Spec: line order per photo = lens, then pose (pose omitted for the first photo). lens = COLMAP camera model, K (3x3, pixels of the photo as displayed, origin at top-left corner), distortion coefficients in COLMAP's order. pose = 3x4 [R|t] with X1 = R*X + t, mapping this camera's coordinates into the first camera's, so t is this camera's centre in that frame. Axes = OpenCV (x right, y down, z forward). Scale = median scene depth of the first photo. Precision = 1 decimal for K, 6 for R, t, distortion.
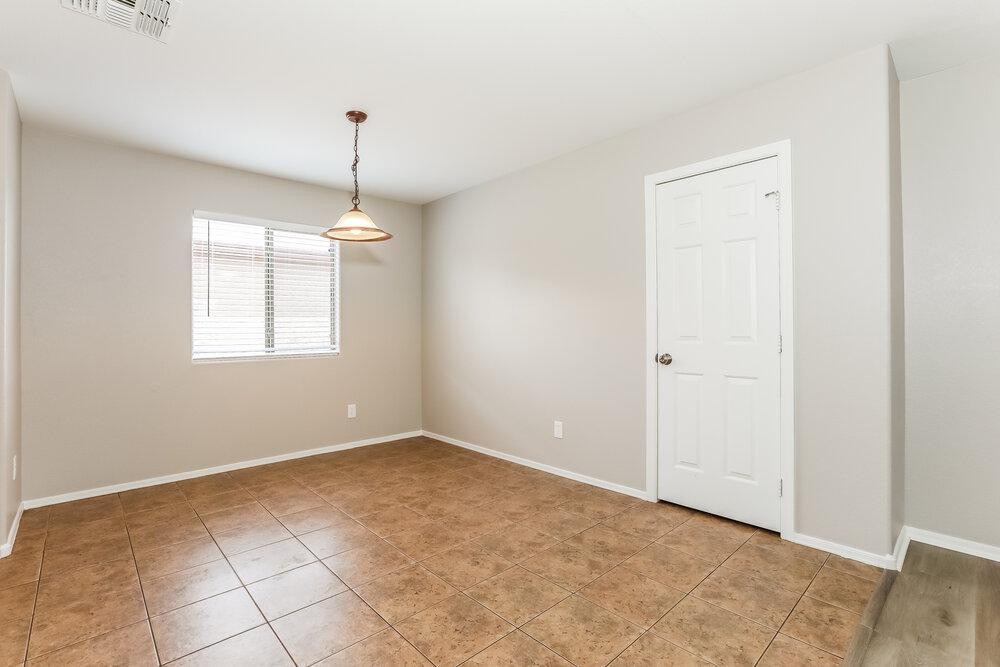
lens RADIAL K [[453.9, 0, 522.1], [0, 453.9, 327.7], [0, 0, 1]] dist [-0.017475, -0.000104]
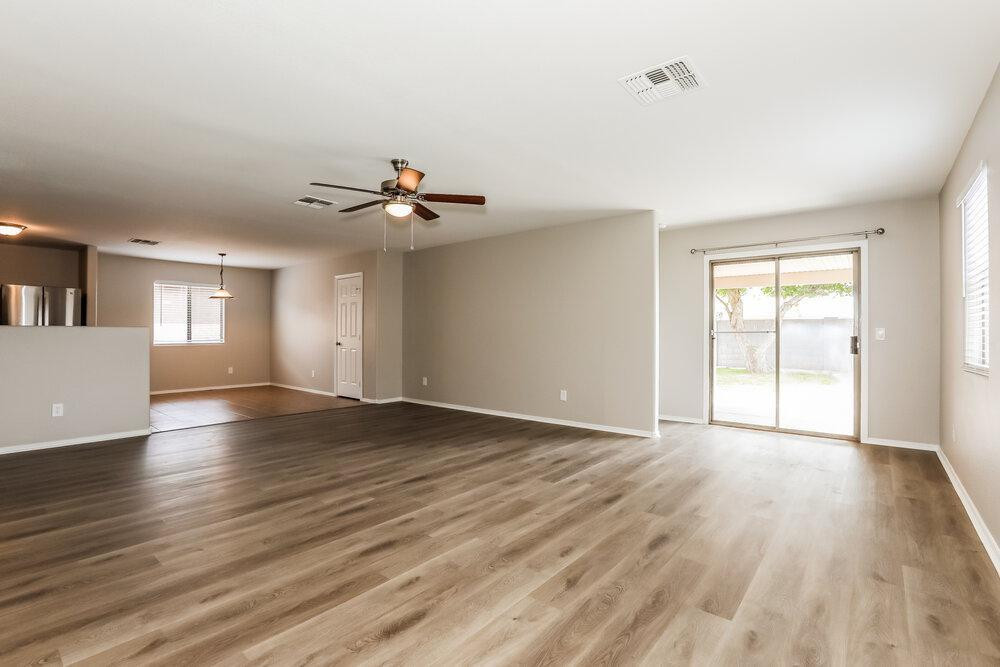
lens RADIAL K [[453.9, 0, 498.9], [0, 453.9, 333.5], [0, 0, 1]] dist [-0.017475, -0.000104]
pose [[0.995779, 0.010788, 0.091145, 0.759957], [-0.011701, 0.999887, 0.009489, -0.023957], [-0.091032, -0.010515, 0.995792, -1.349899]]
